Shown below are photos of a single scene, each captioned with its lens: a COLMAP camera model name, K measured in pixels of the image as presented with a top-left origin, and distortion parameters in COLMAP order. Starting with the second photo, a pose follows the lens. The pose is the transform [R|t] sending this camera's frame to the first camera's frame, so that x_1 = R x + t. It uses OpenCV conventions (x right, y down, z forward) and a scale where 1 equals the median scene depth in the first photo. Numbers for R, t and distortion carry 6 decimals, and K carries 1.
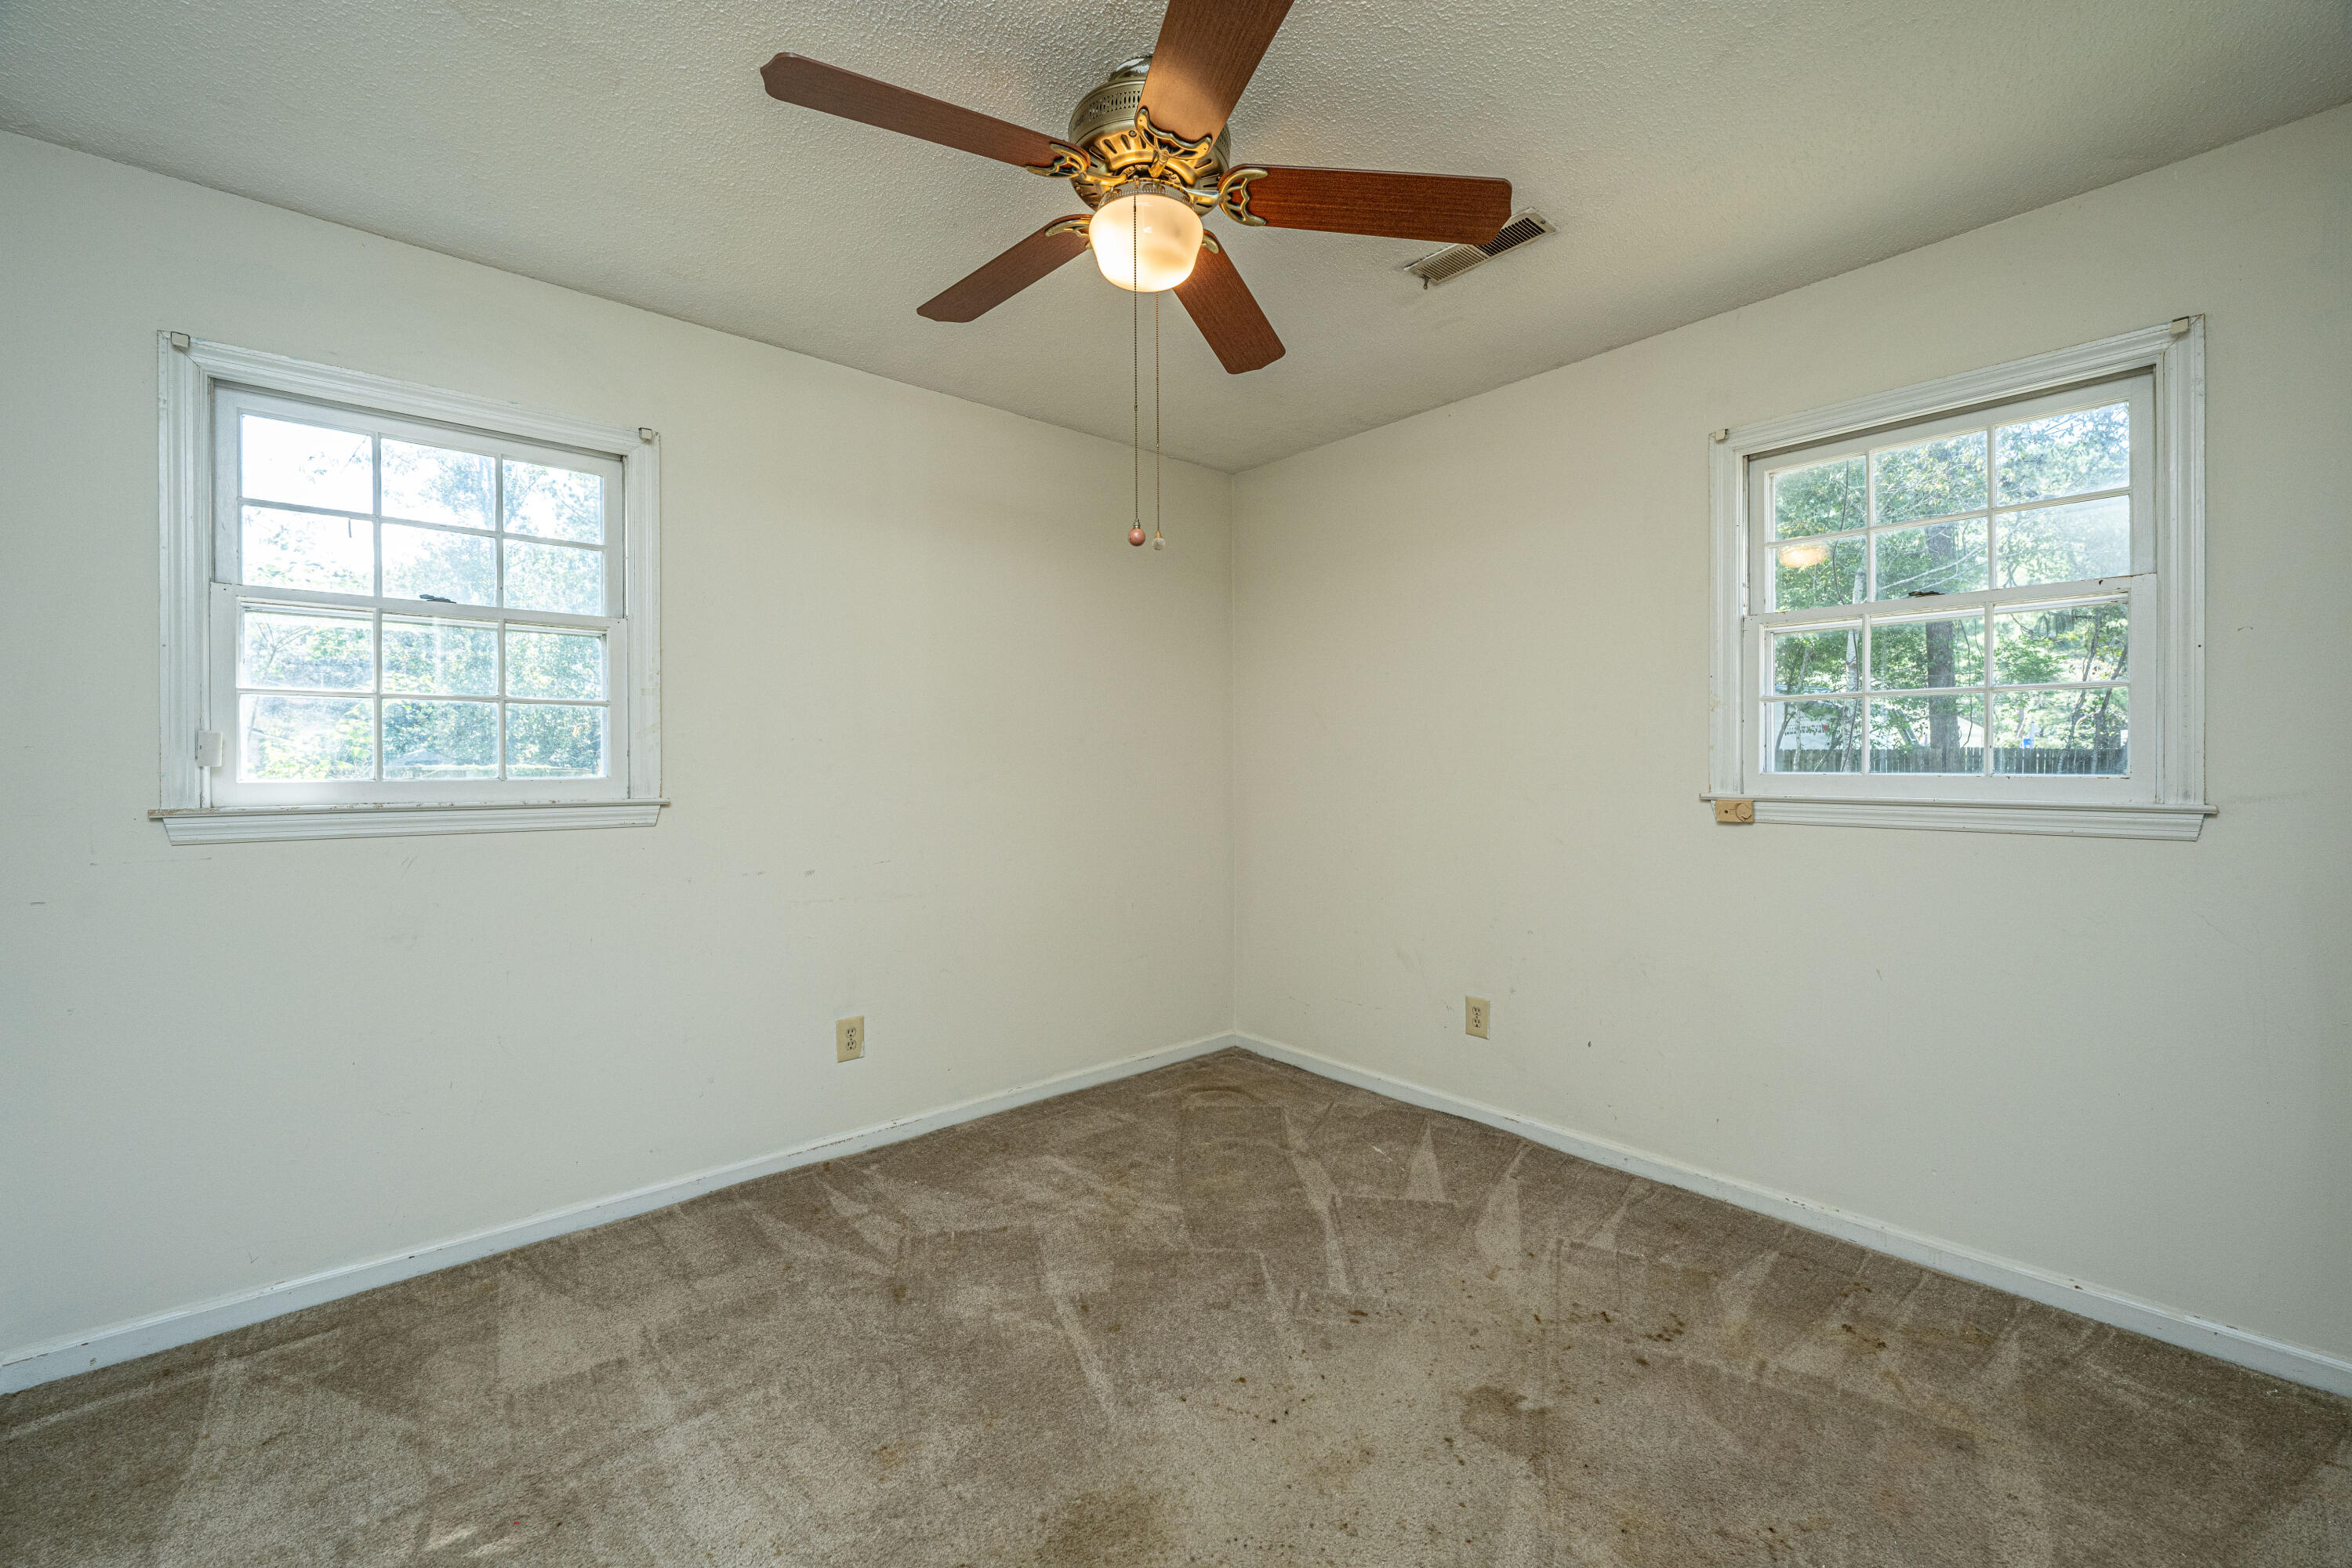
lens RADIAL K [[927.6, 0, 1181.4], [0, 927.6, 781.0], [0, 0, 1]] dist [-0.001464, 0.000001]
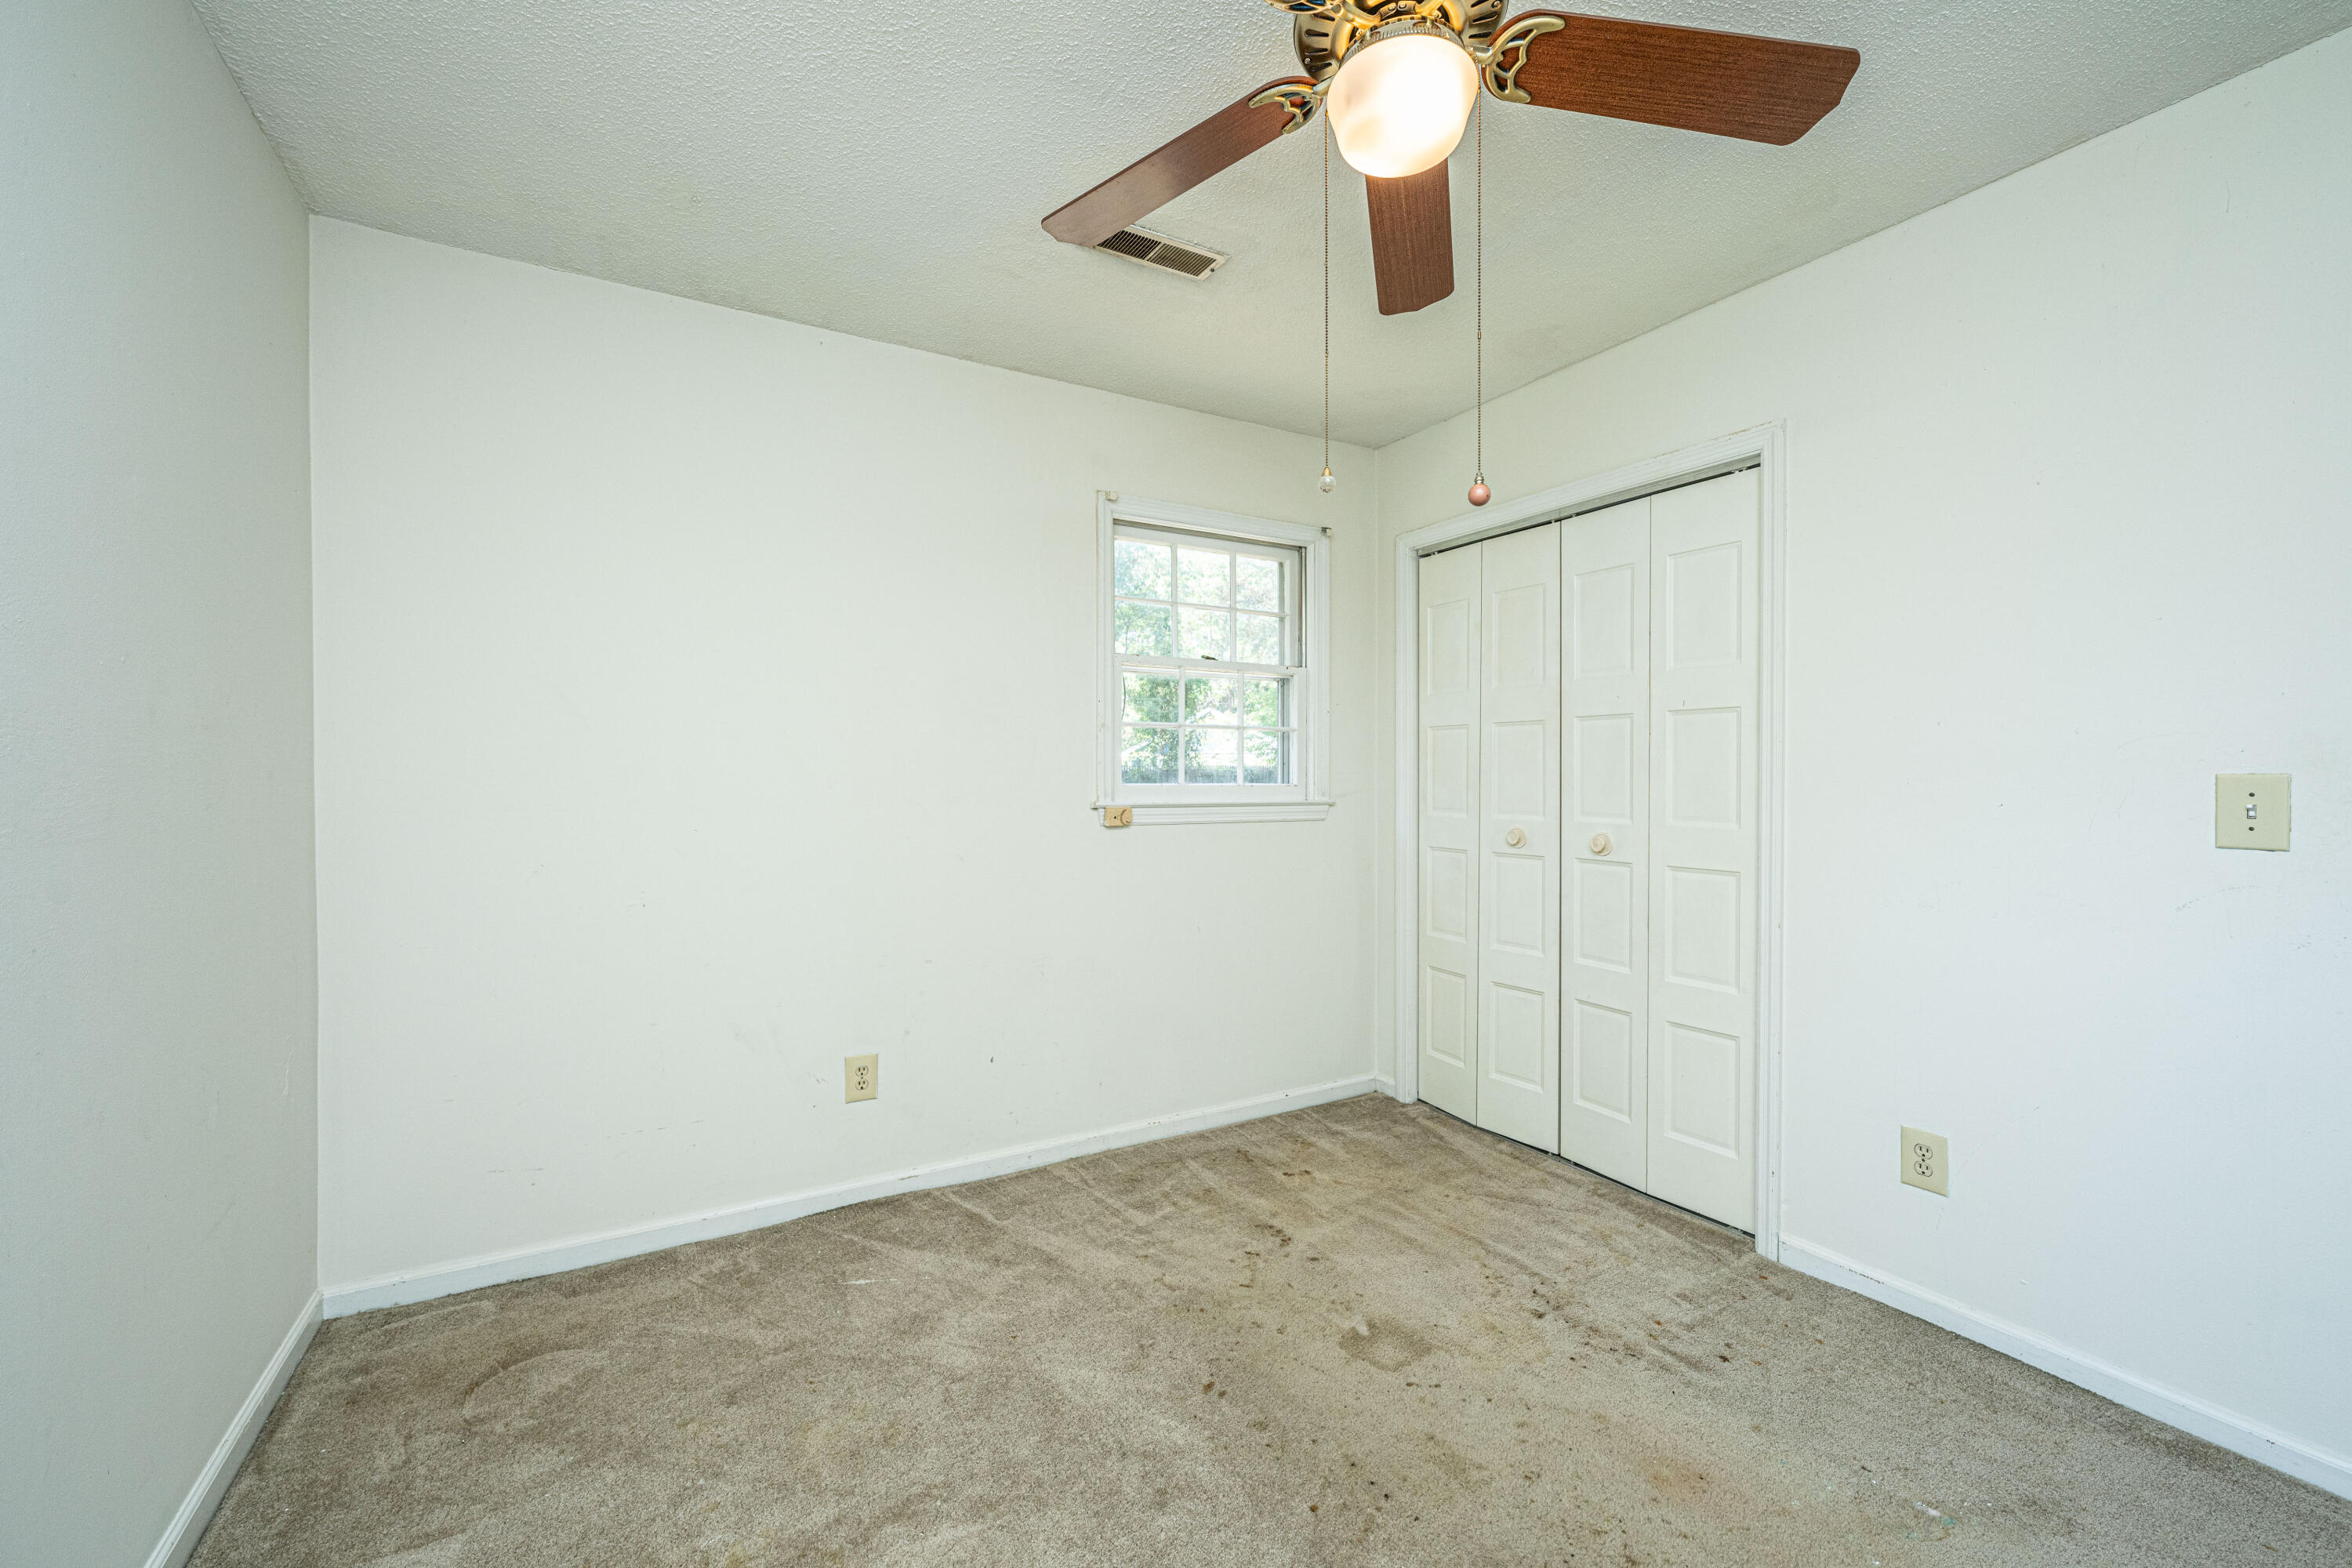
lens RADIAL K [[941.7, 0, 1177.6], [0, 941.7, 792.5], [0, 0, 1]] dist [-0.000091, 0.000126]
pose [[0.209941, -0.014406, 0.977608, -0.577137], [0.018439, 0.999772, 0.010773, -0.010191], [-0.977540, 0.015764, 0.210159, 0.685092]]
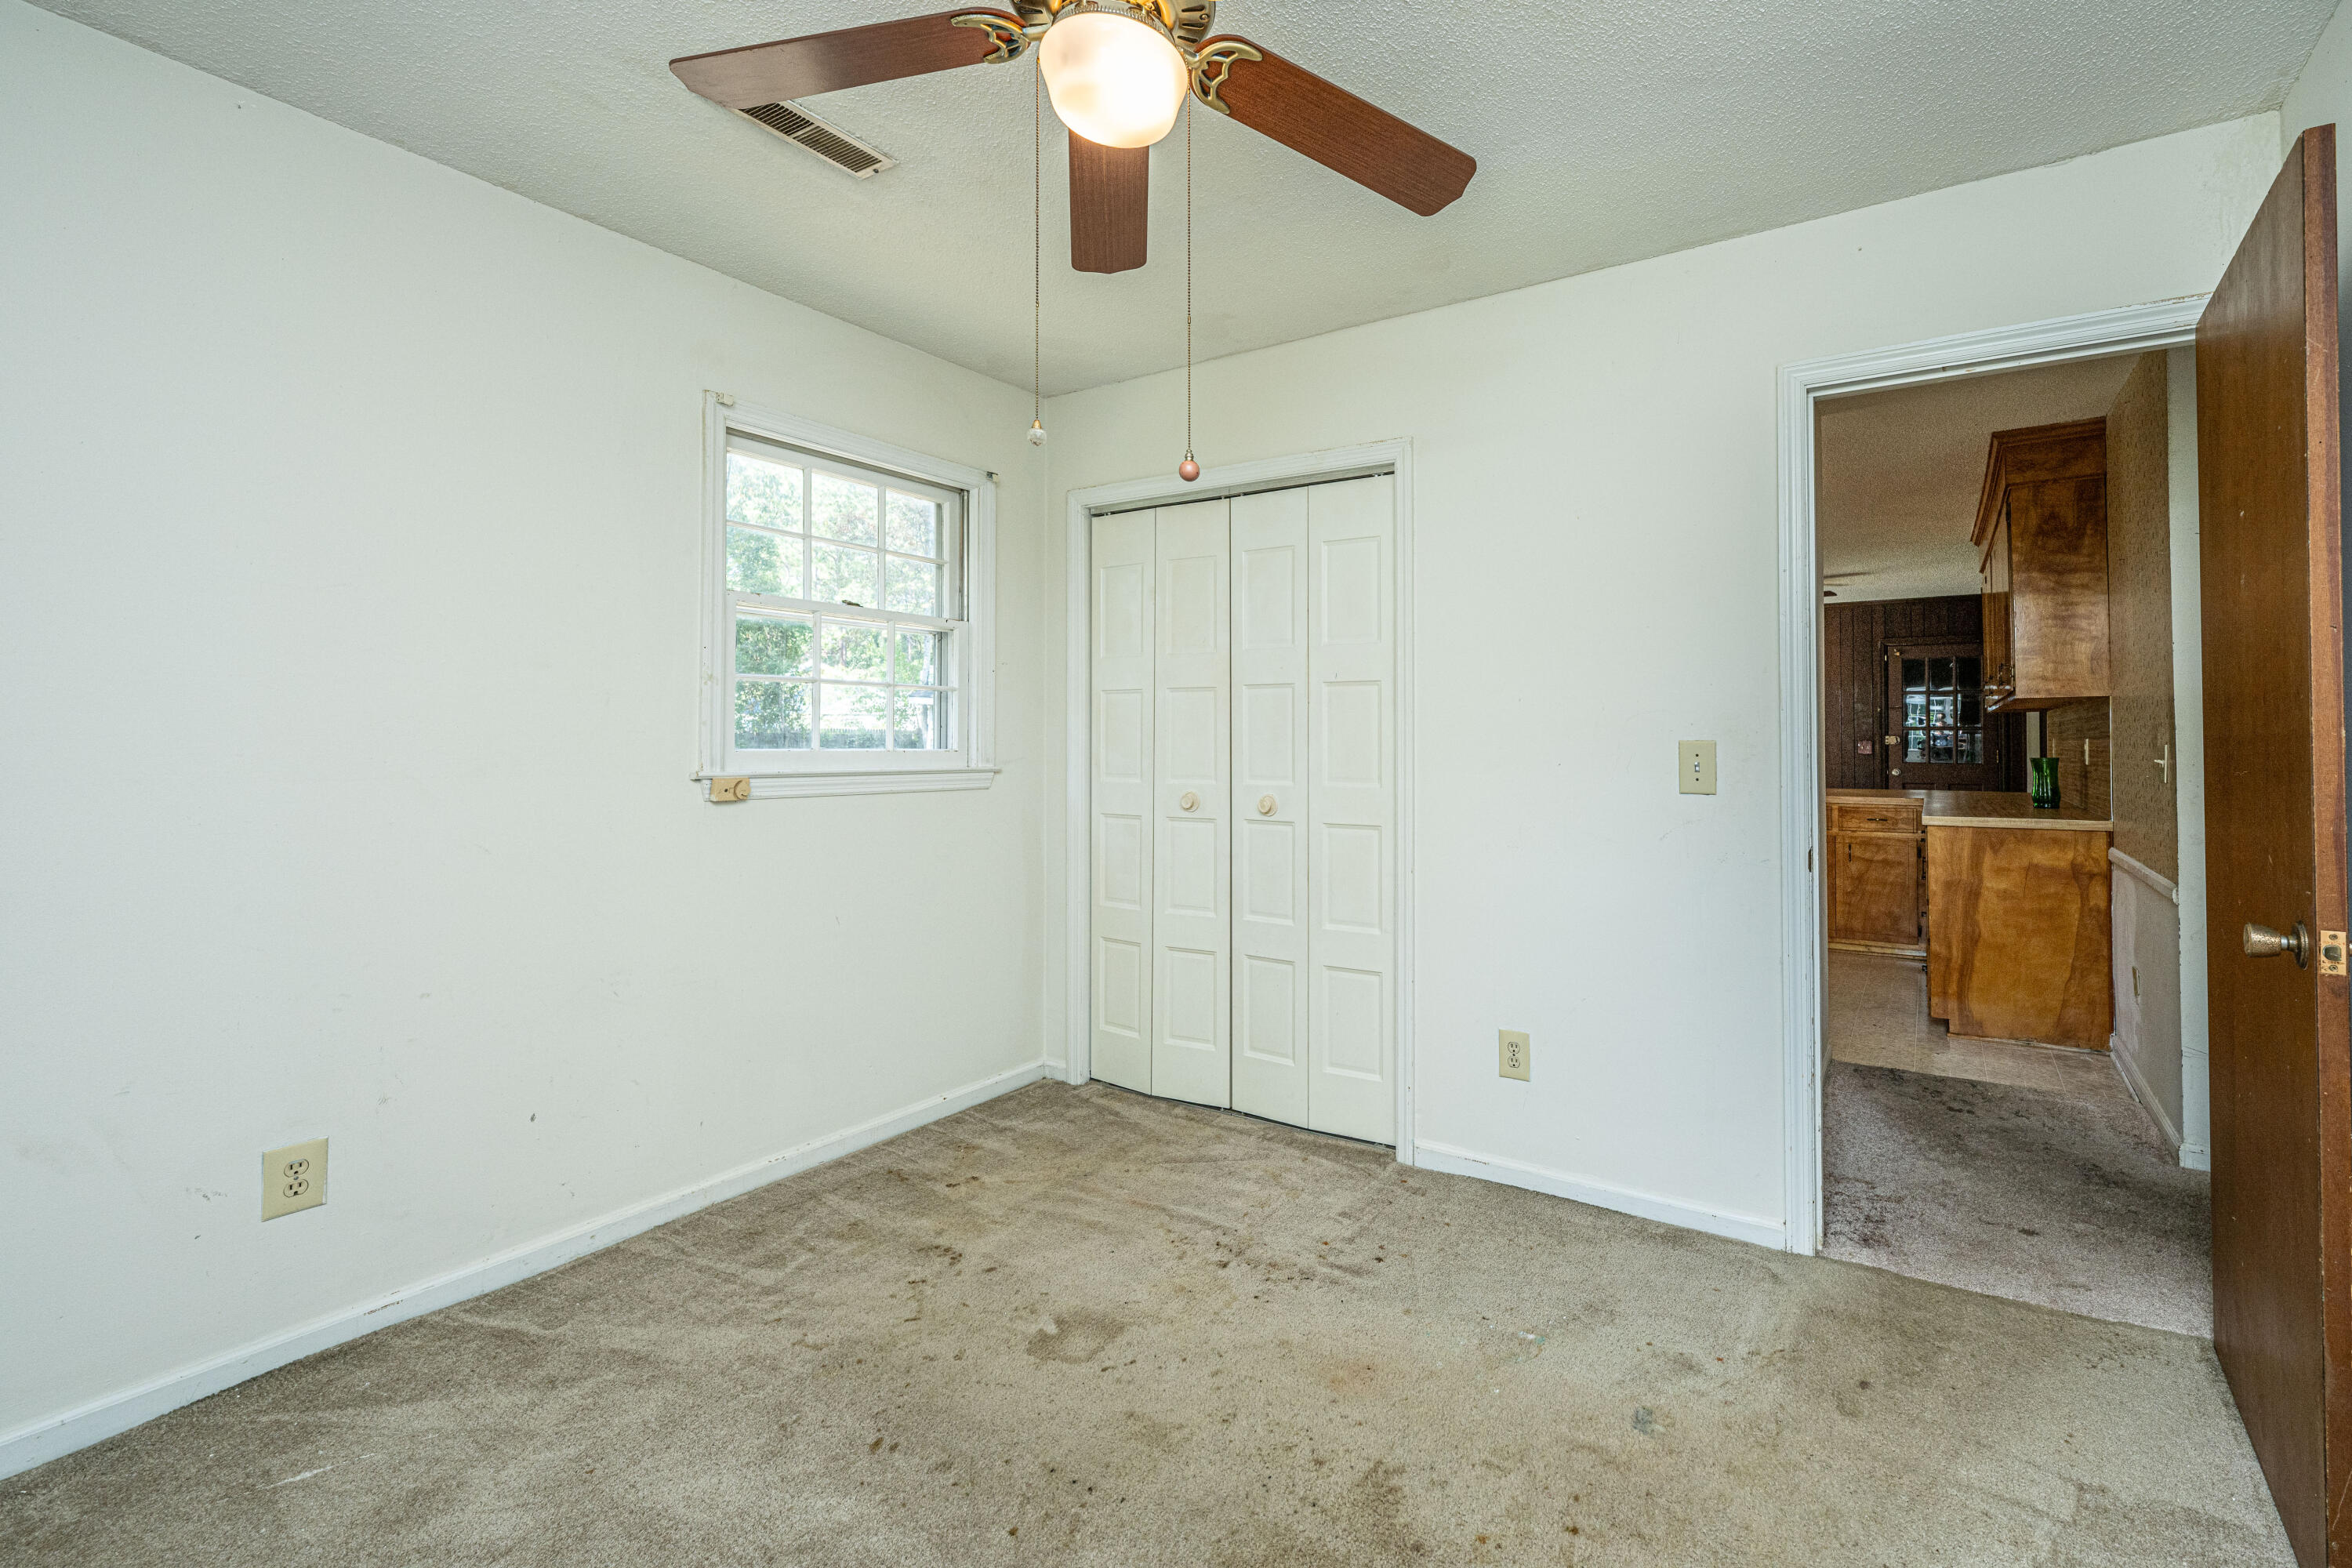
lens RADIAL K [[996.5, 0, 1339.8], [0, 996.5, 730.4], [0, 0, 1]] dist [-0.000270, 0.000205]
pose [[-0.305994, 0.013494, 0.951938, -0.604385], [0.016829, 0.999820, -0.008763, -0.009644], [-0.951885, 0.013338, -0.306166, 0.725804]]
